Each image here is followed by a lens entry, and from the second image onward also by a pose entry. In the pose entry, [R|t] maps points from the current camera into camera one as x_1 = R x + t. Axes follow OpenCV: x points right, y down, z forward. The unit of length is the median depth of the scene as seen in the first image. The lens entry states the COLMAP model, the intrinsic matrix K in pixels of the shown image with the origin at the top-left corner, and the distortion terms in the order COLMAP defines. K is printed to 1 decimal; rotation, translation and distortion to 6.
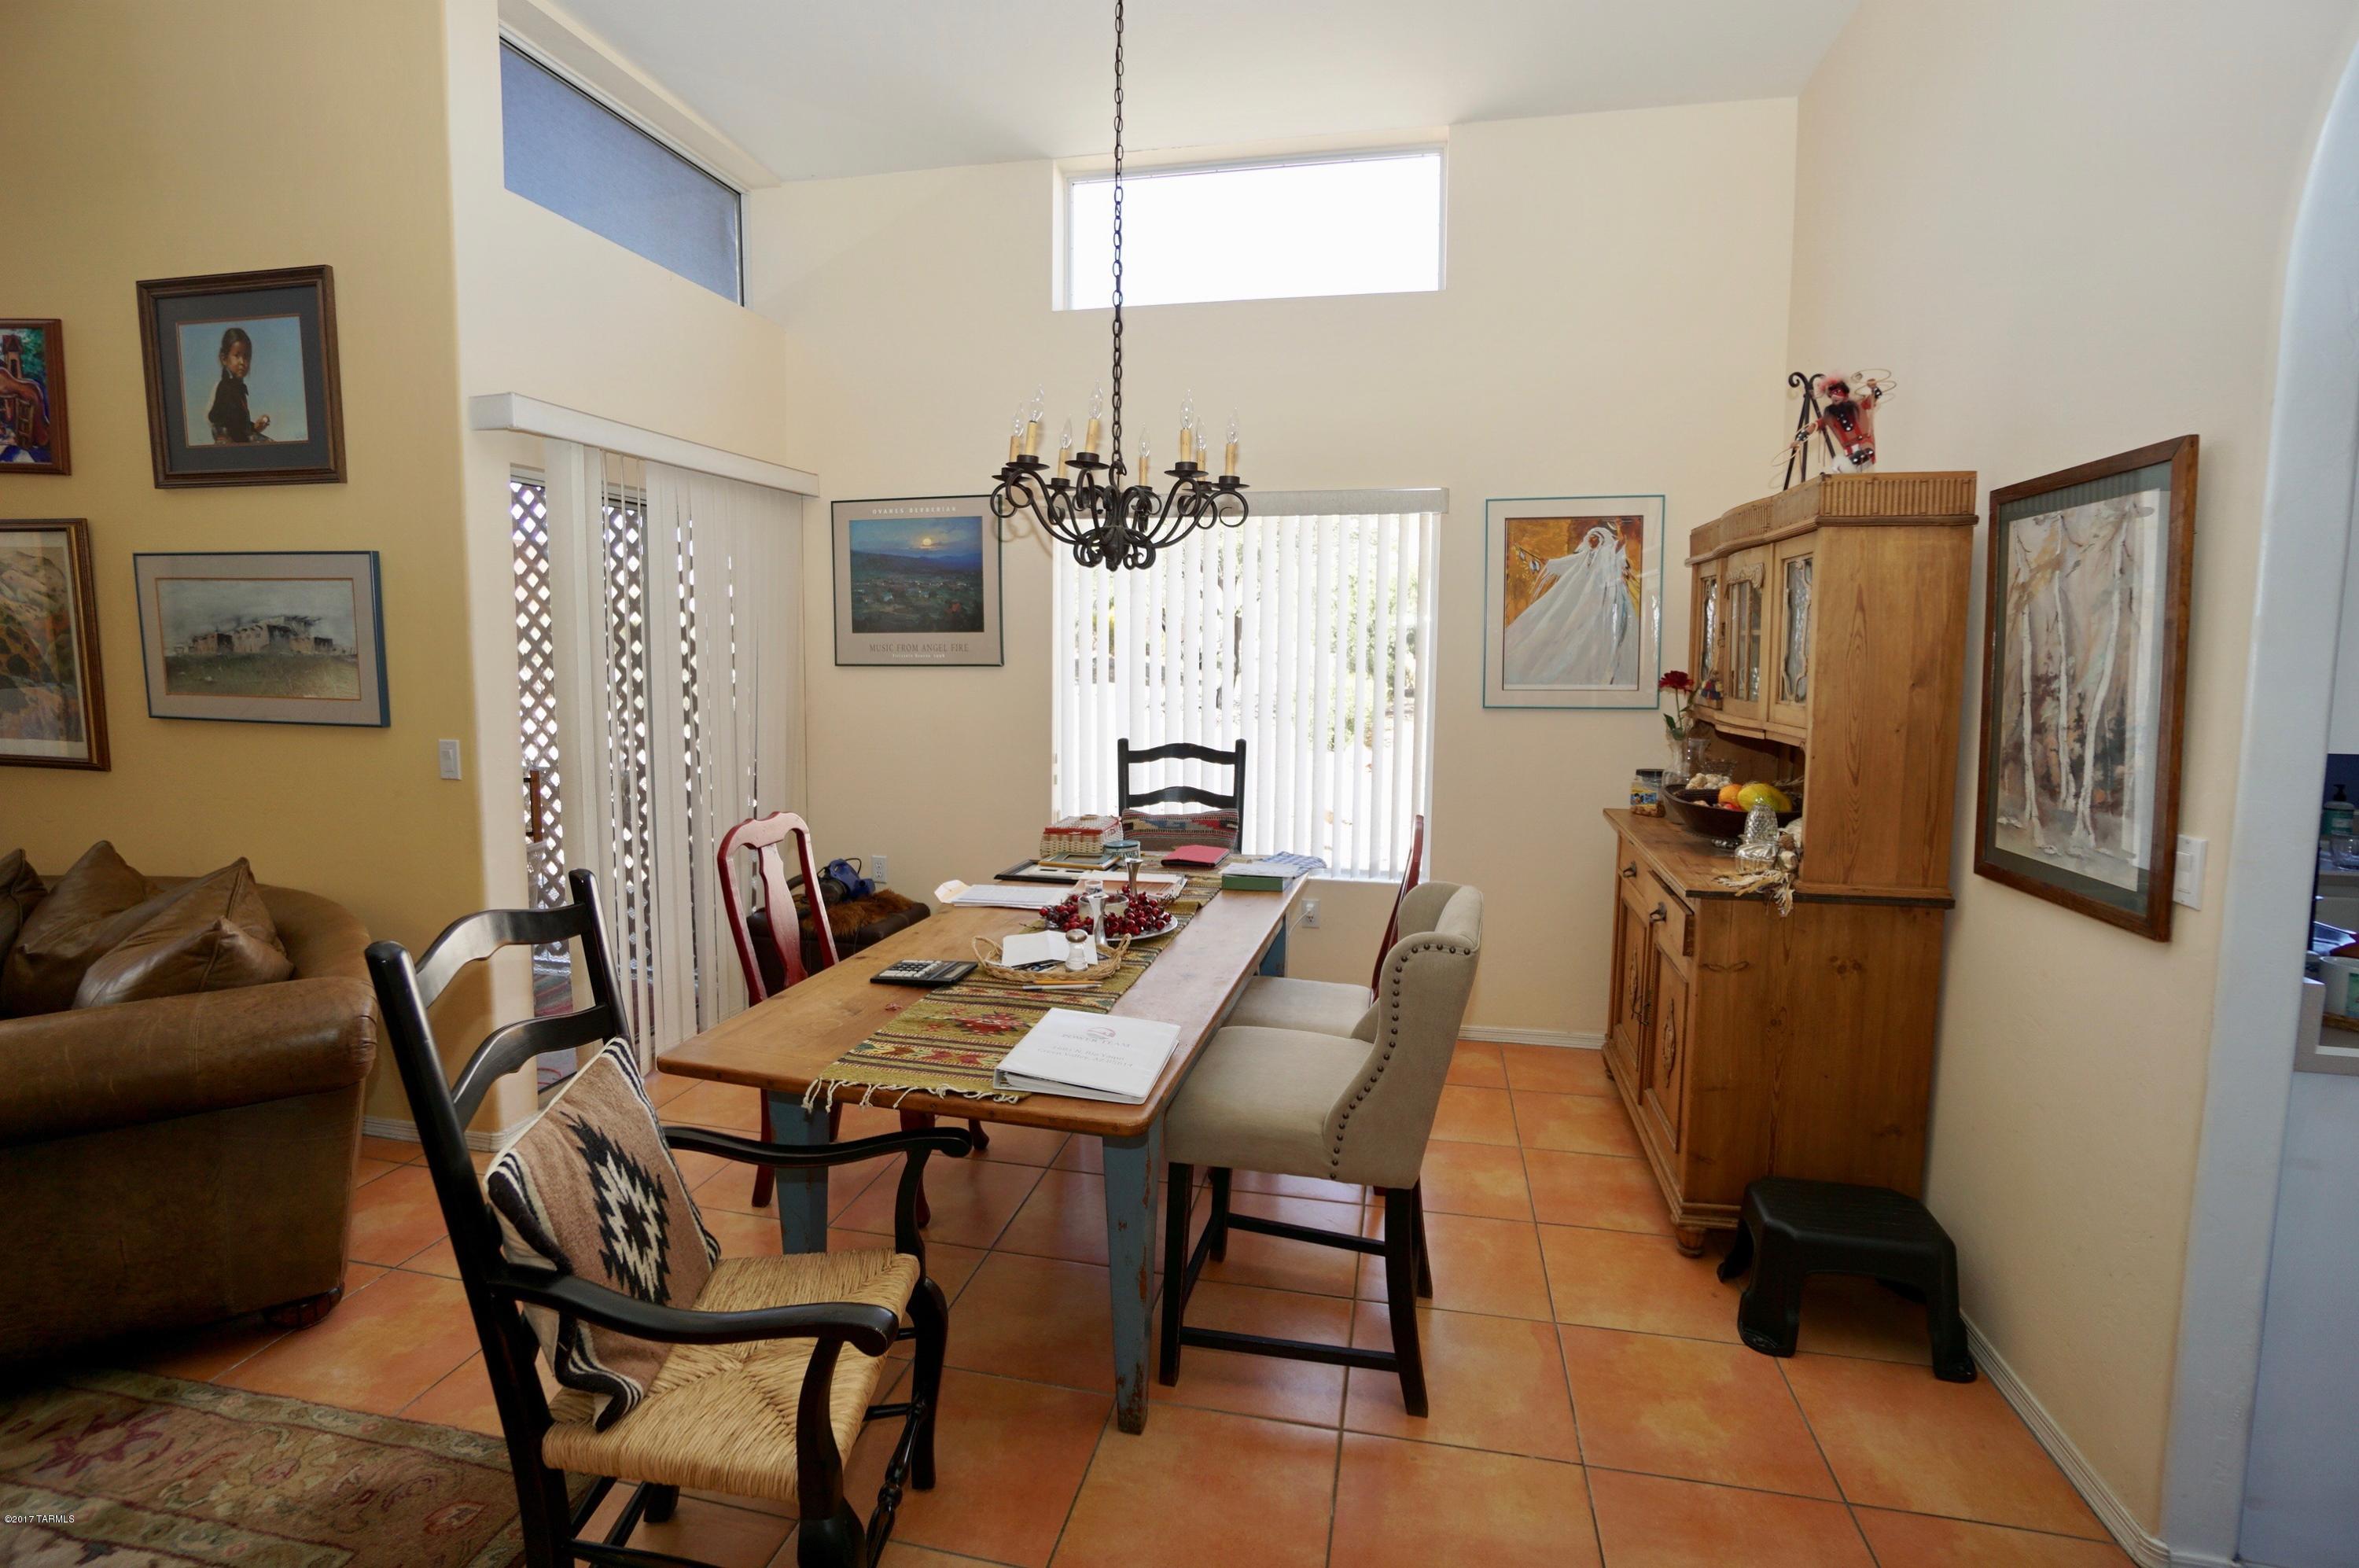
lens RADIAL K [[1130.4, 0, 1178.1], [0, 1130.4, 747.6], [0, 0, 1]] dist [-0.002103, -0.000457]
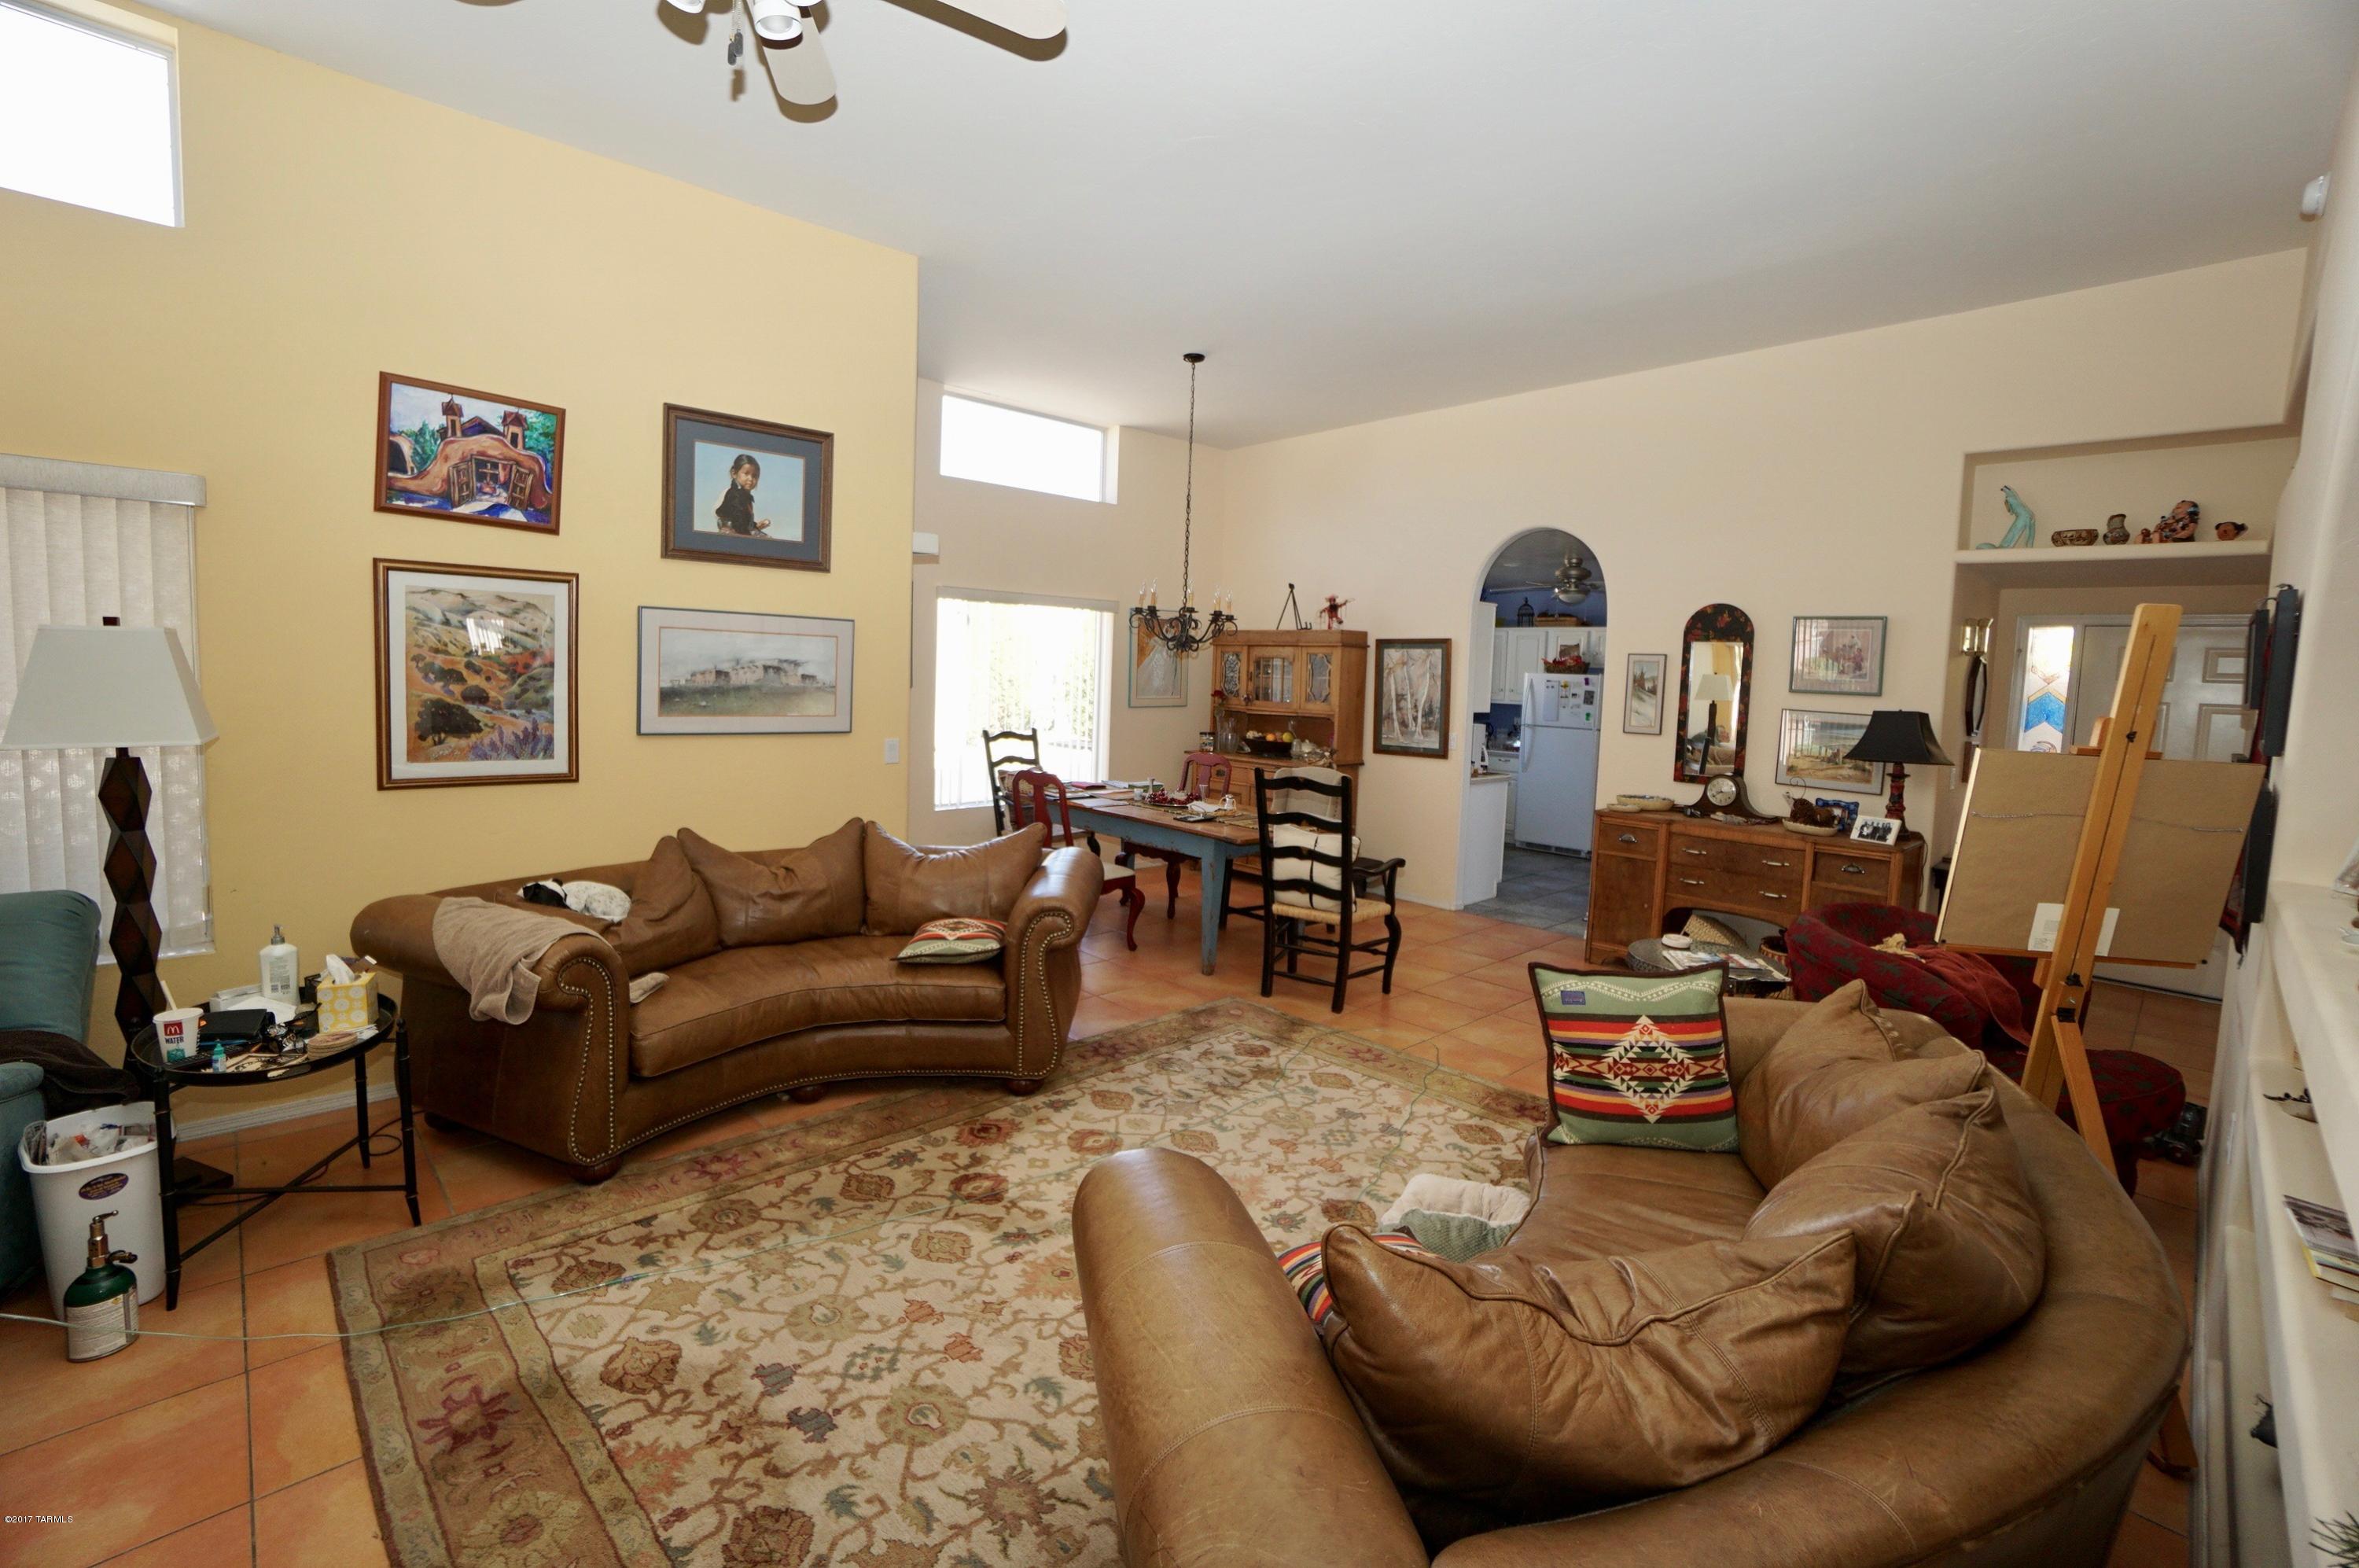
lens RADIAL K [[1029.7, 0, 1166.5], [0, 1029.7, 740.5], [0, 0, 1]] dist [-0.045543, 0.000440]
pose [[0.554199, -0.046624, 0.831077, -1.598496], [0.048457, 0.998544, 0.023706, -0.019640], [-0.830972, 0.027134, 0.555652, -0.132165]]
